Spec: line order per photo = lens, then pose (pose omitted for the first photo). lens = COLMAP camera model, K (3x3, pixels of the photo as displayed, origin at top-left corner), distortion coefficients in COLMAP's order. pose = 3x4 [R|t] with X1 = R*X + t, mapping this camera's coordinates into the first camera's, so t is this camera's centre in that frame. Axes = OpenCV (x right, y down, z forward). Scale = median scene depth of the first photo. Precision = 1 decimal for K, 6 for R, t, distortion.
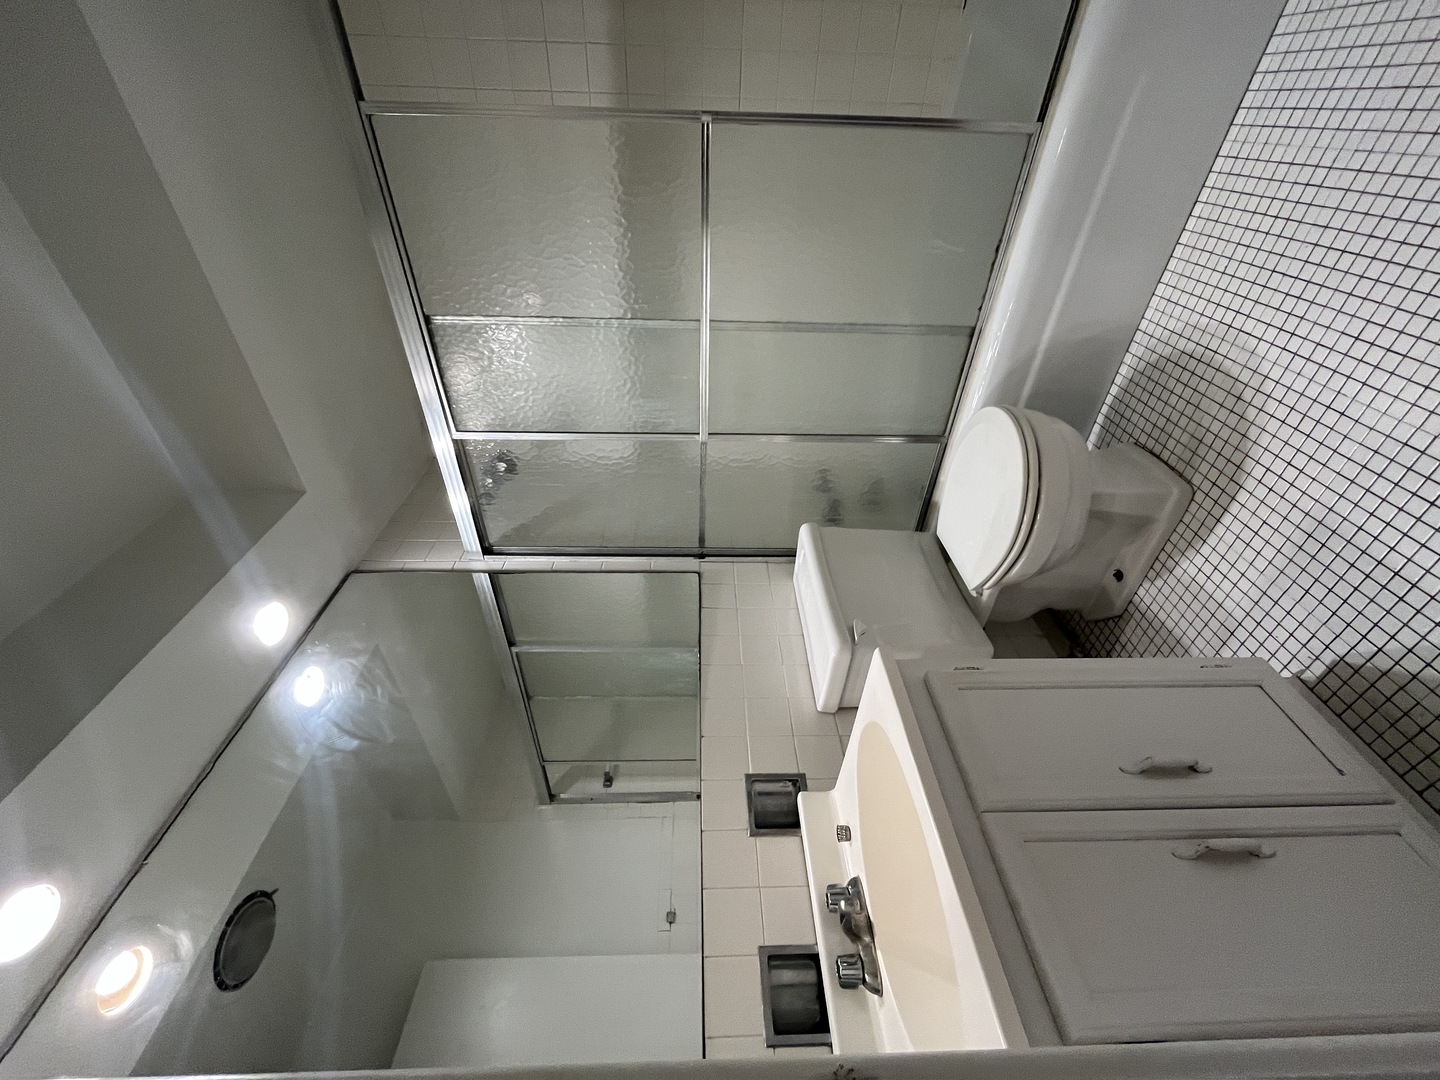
lens RADIAL K [[580.7, 0, 721.5], [0, 580.7, 542.7], [0, 0, 1]] dist [-0.000718, -0.000494]
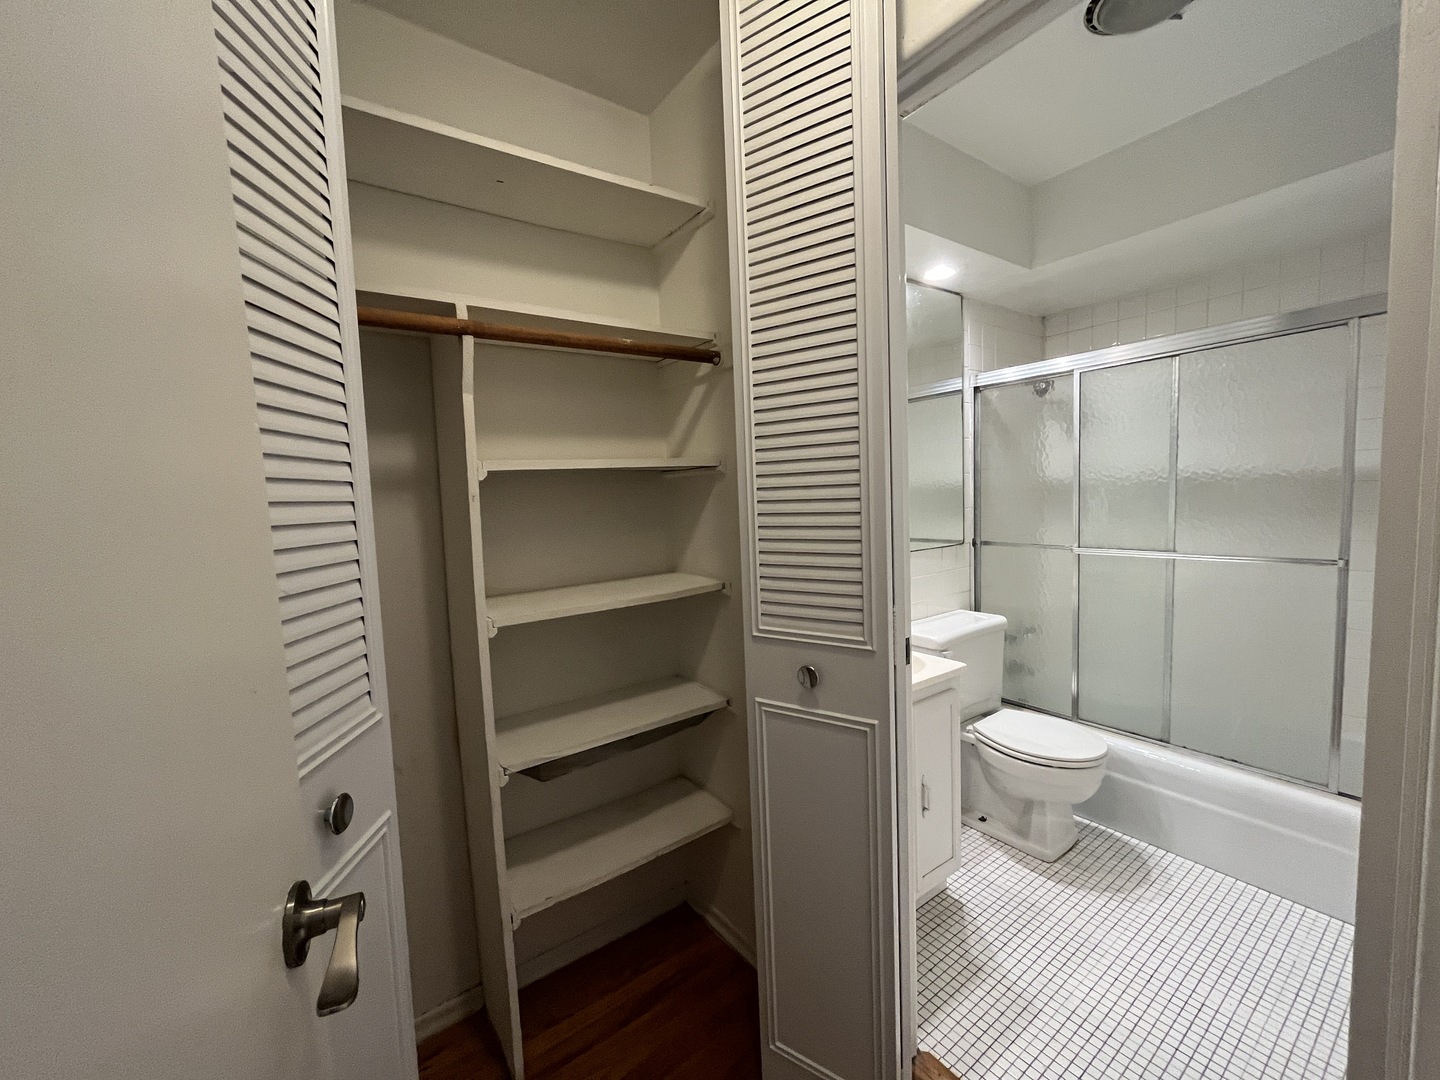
lens RADIAL K [[580.7, 0, 721.5], [0, 580.7, 542.7], [0, 0, 1]] dist [-0.000718, -0.000494]
pose [[0.033309, 0.998498, 0.043511, -0.157577], [-0.954613, 0.018892, 0.297248, 0.252388], [0.295980, -0.051437, 0.953808, -0.677392]]
